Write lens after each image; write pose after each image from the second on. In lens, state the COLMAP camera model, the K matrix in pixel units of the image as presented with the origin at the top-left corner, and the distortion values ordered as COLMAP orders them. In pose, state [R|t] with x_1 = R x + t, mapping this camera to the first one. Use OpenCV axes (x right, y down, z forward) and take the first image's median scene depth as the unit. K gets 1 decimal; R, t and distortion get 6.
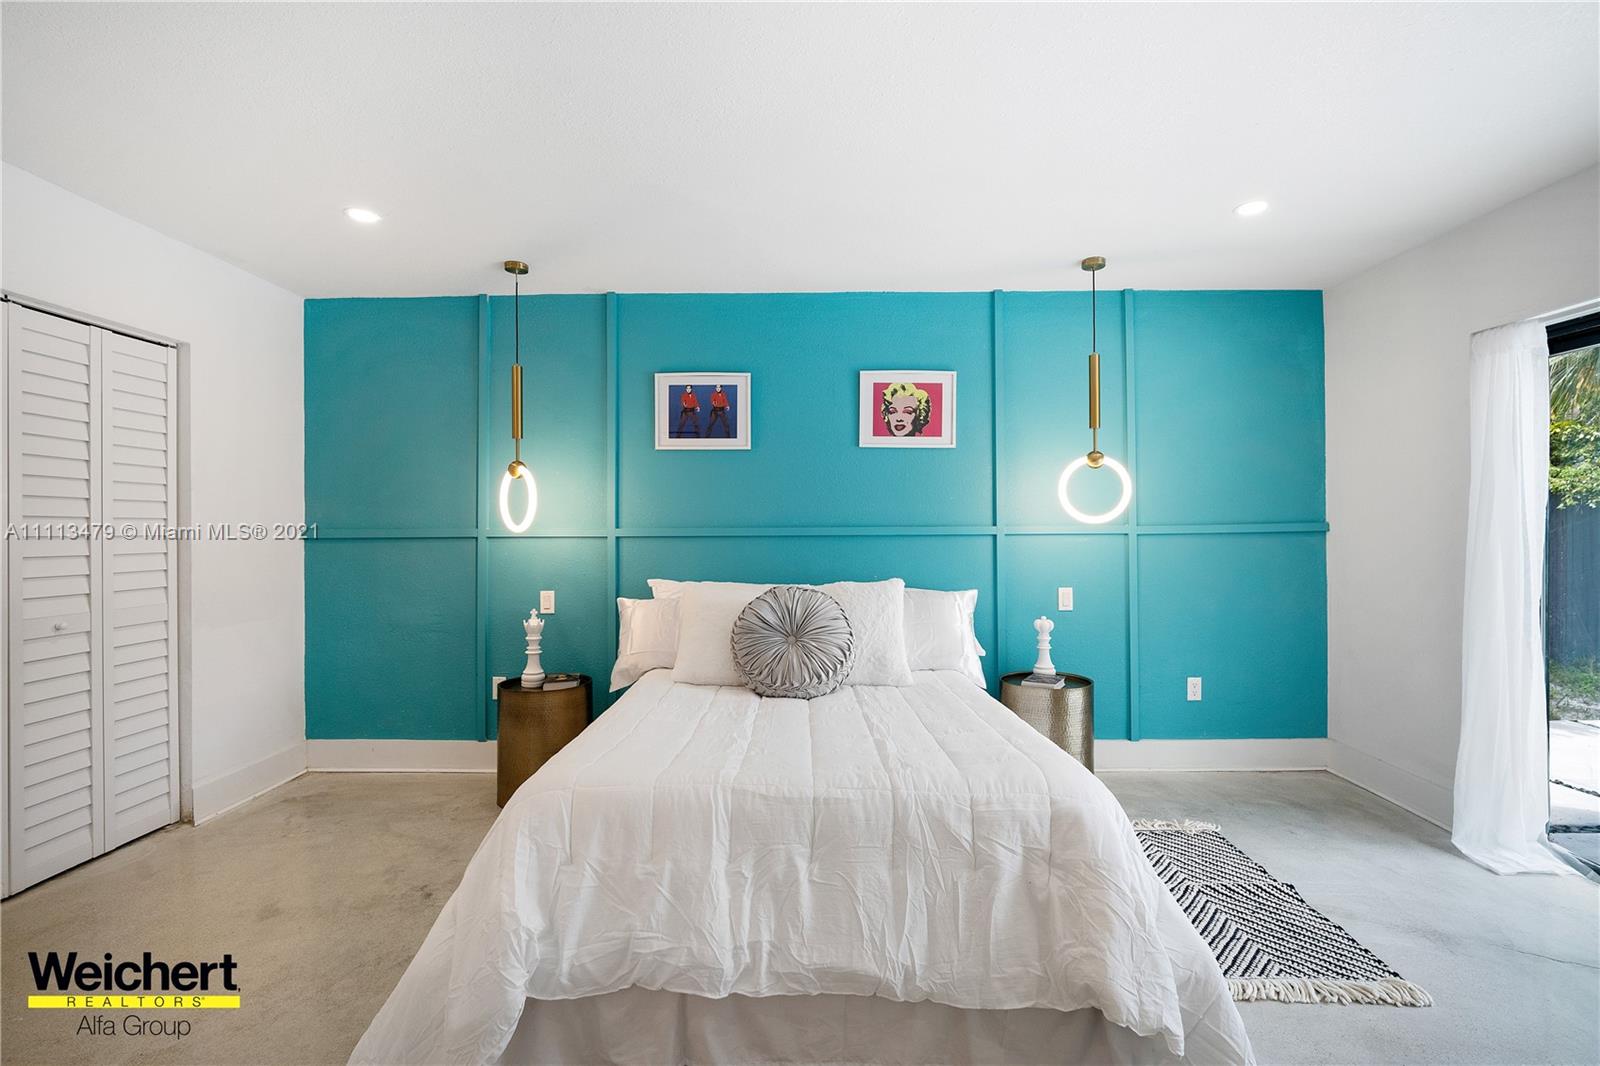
lens RADIAL K [[701.1, 0, 796.8], [0, 701.1, 528.7], [0, 0, 1]] dist [-0.014026, 0.004229]
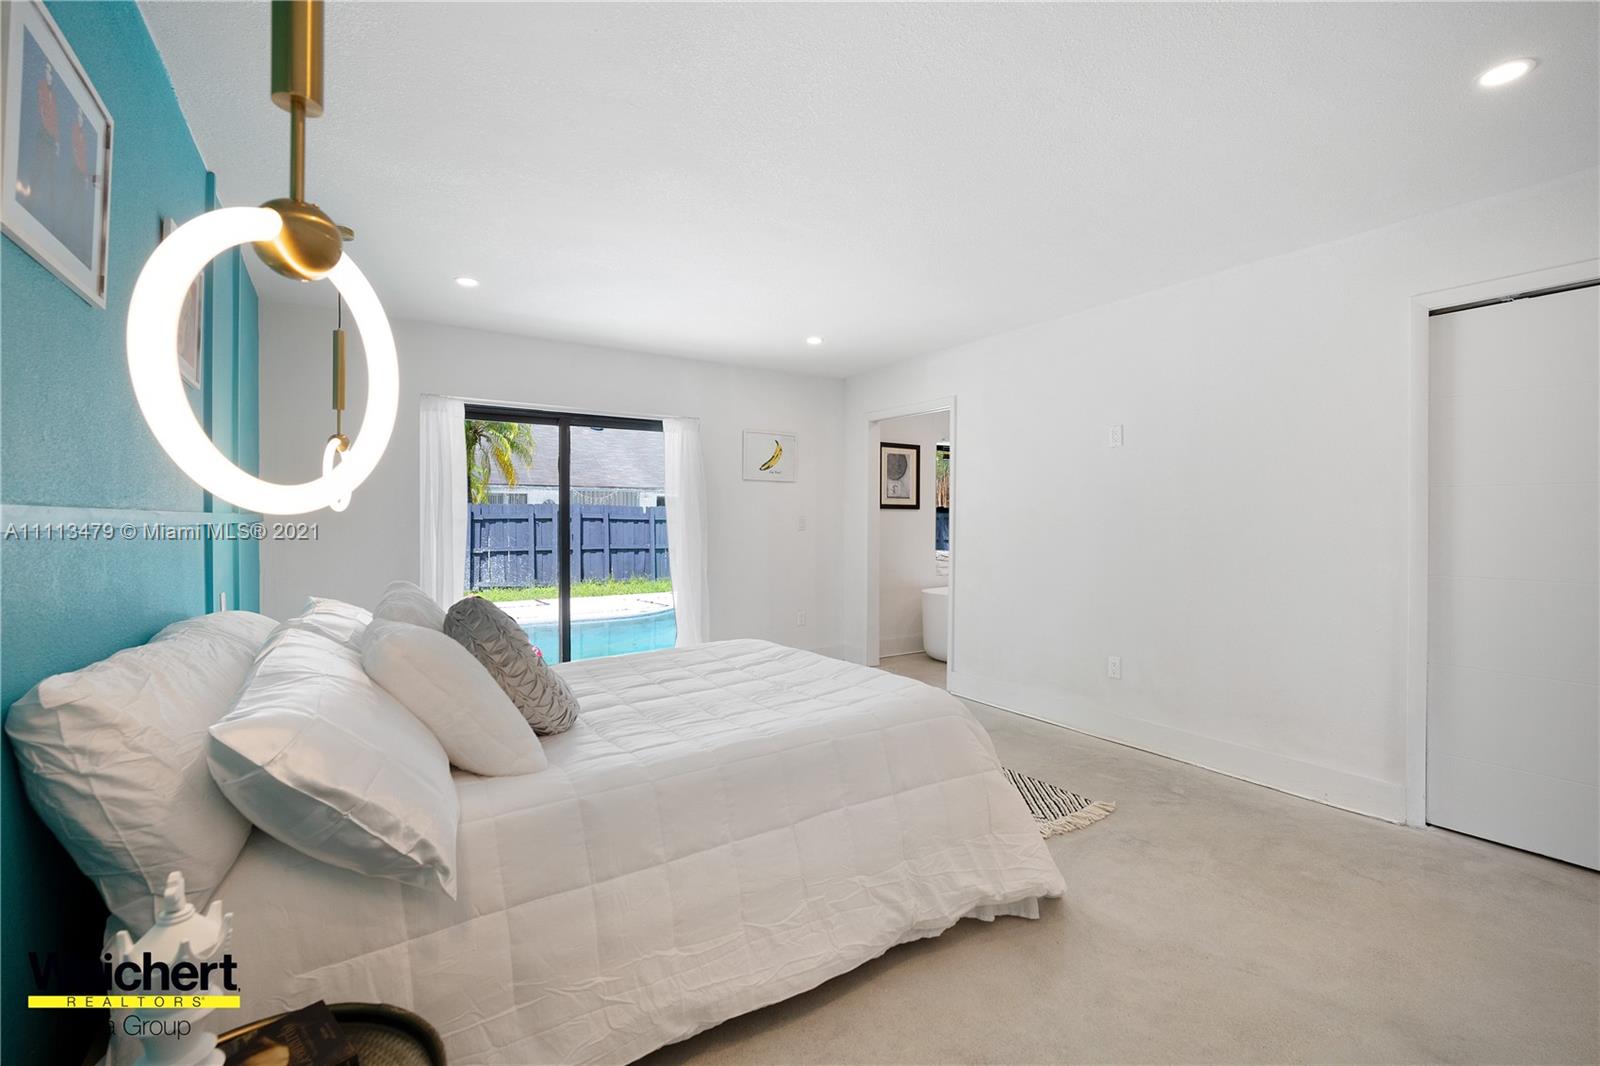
lens RADIAL K [[701.1, 0, 804.1], [0, 701.1, 525.6], [0, 0, 1]] dist [-0.014026, 0.004229]
pose [[-0.553789, -0.002167, 0.832654, -0.612745], [0.002365, 0.999988, 0.004175, 0.007718], [-0.832654, 0.004281, -0.553777, 0.889617]]
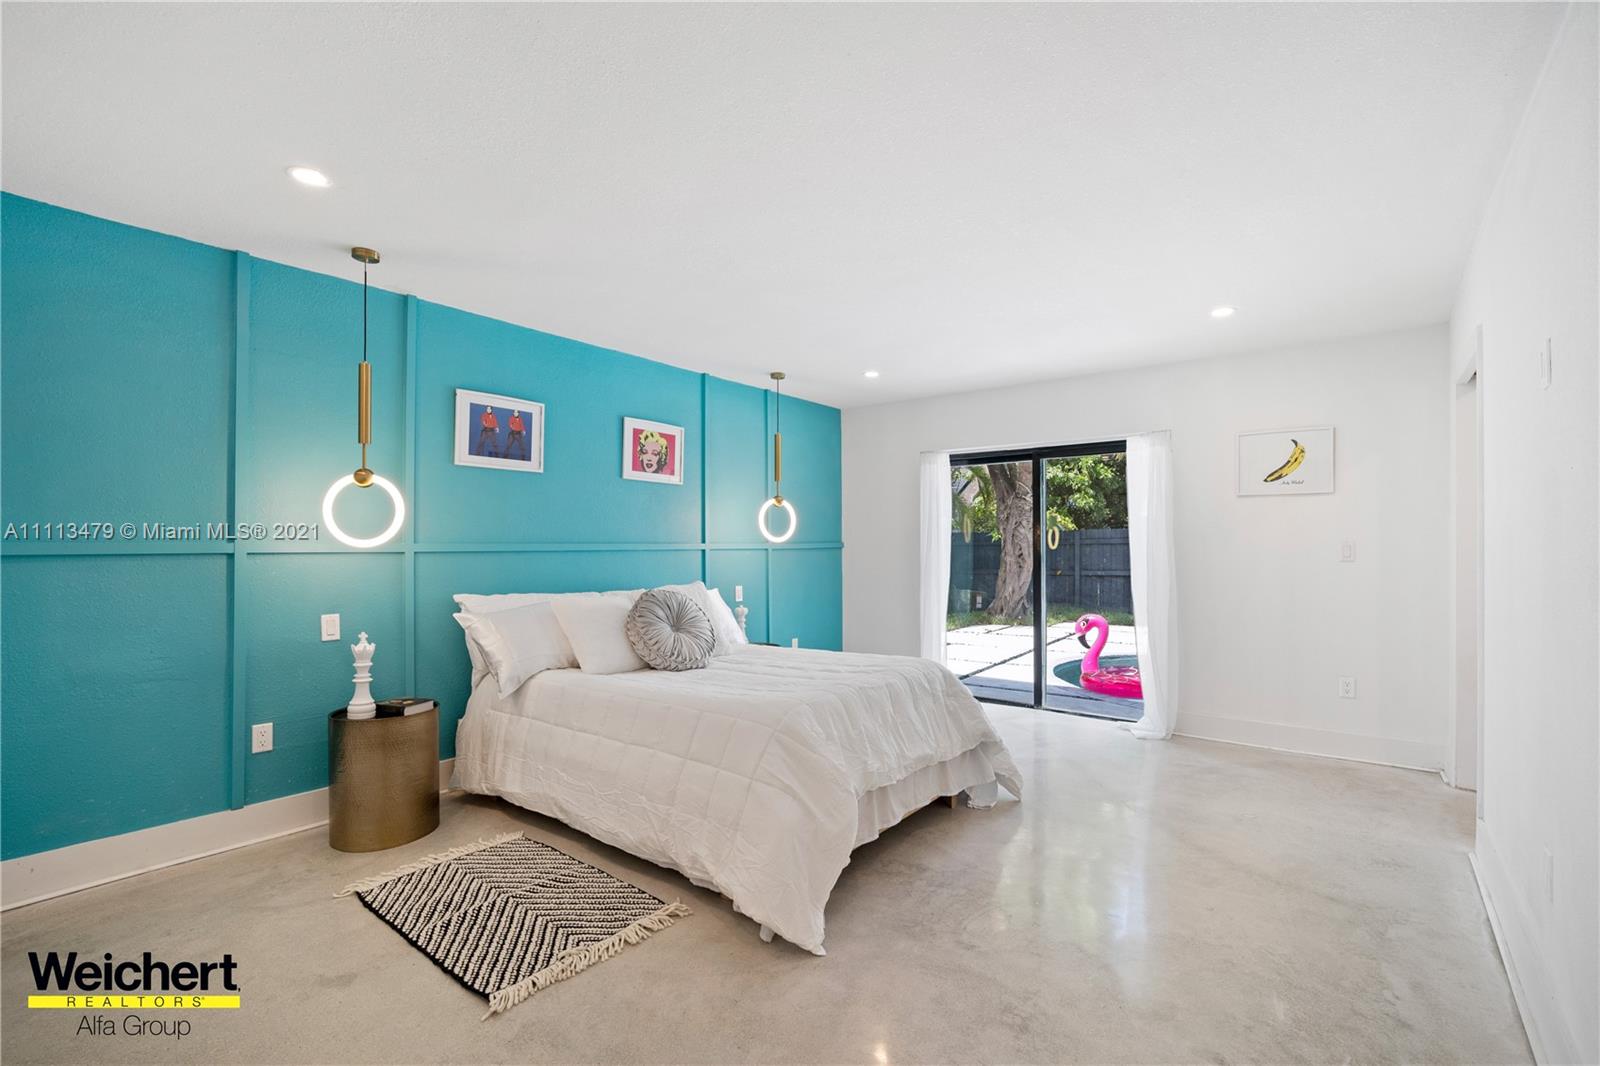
lens RADIAL K [[701.1, 0, 800.3], [0, 701.1, 537.9], [0, 0, 1]] dist [-0.014026, 0.004229]
pose [[0.613727, 0.011924, 0.789428, -0.691262], [-0.001440, 0.999901, -0.013984, 0.004773], [-0.789517, 0.007445, 0.613683, 0.000859]]
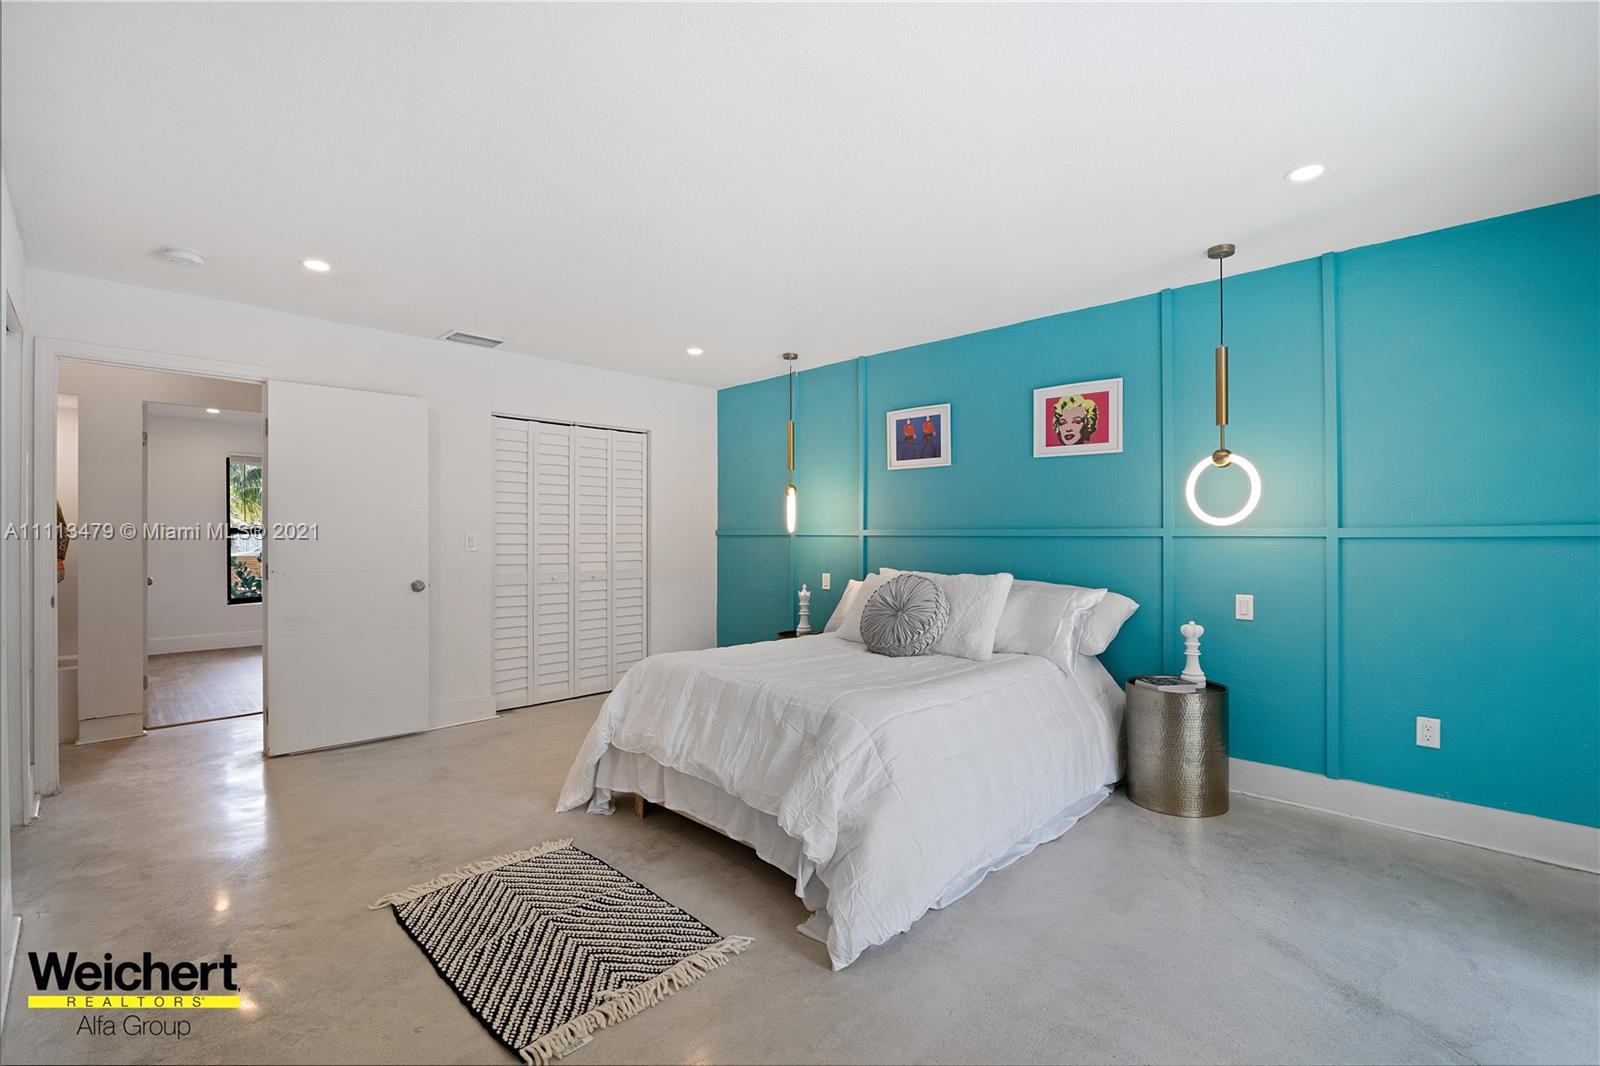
lens RADIAL K [[701.1, 0, 800.0], [0, 701.1, 526.9], [0, 0, 1]] dist [-0.014026, 0.004229]
pose [[0.724943, -0.000067, -0.688809, 0.591159], [-0.001643, 0.999997, -0.001827, -0.002884], [0.688807, 0.002457, 0.724941, -0.070870]]
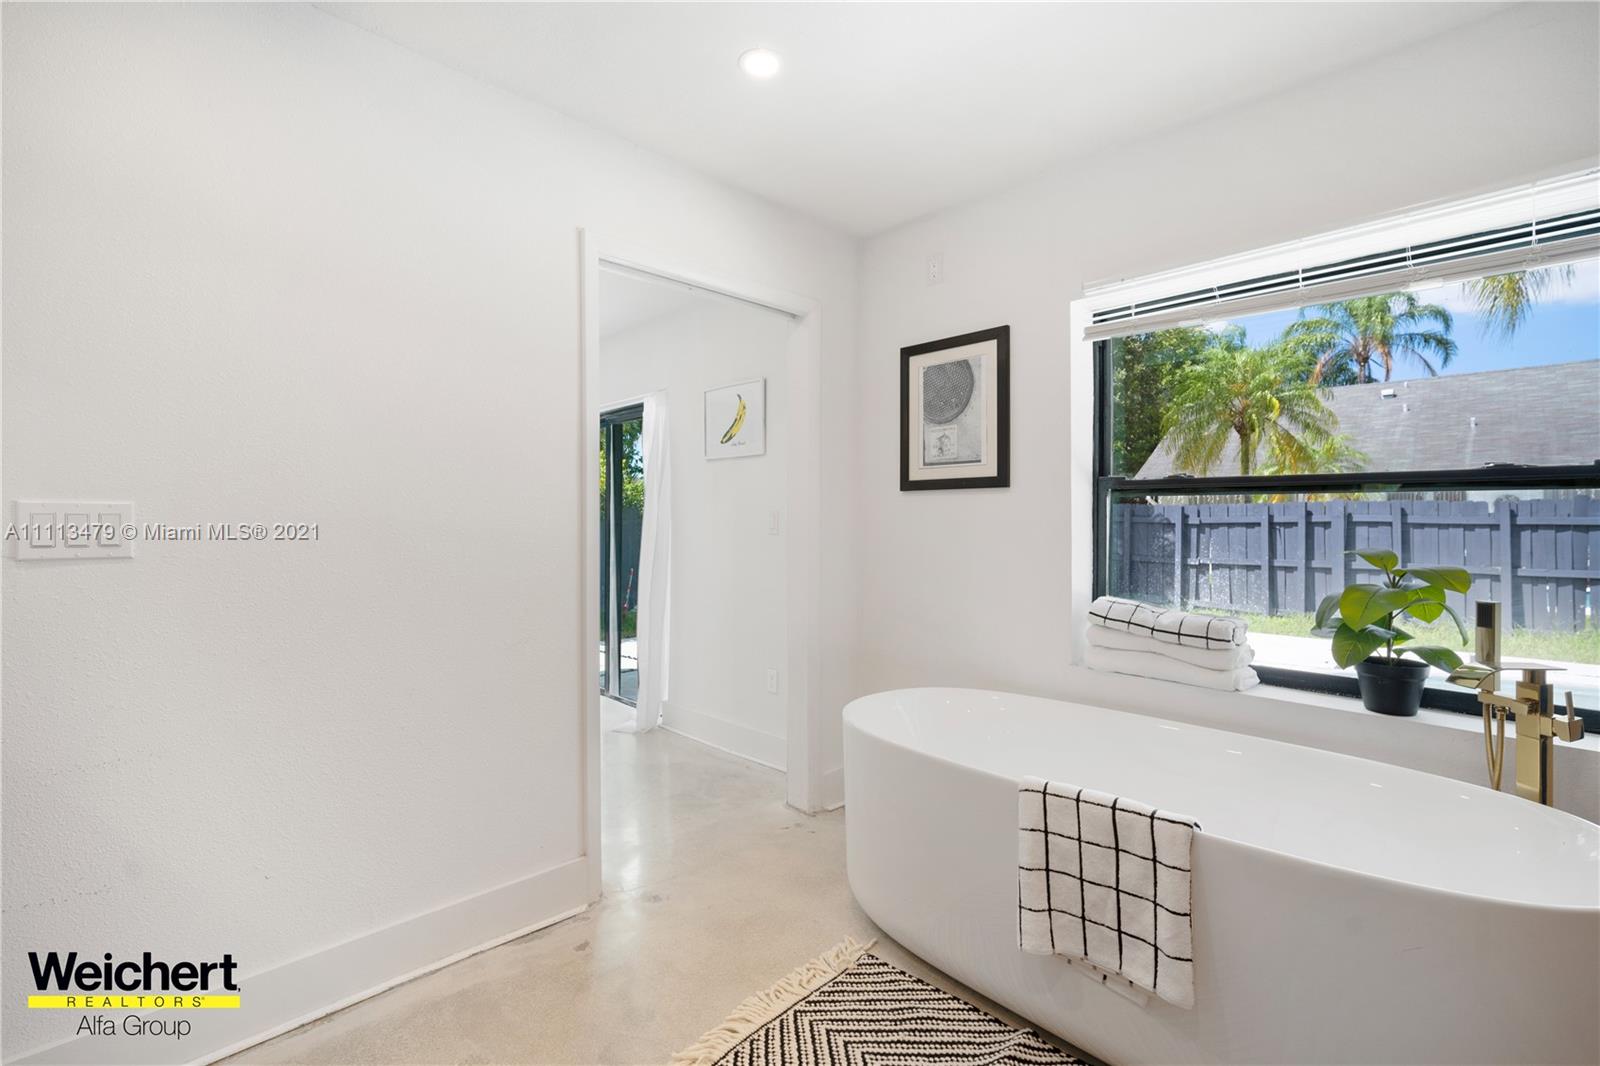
lens RADIAL K [[701.1, 0, 798.6], [0, 701.1, 523.3], [0, 0, 1]] dist [-0.014026, 0.004229]
pose [[0.692418, 0.009220, 0.721438, 0.065520], [-0.004498, 0.999954, -0.008462, 0.018646], [-0.721483, 0.002614, 0.692427, -0.707007]]
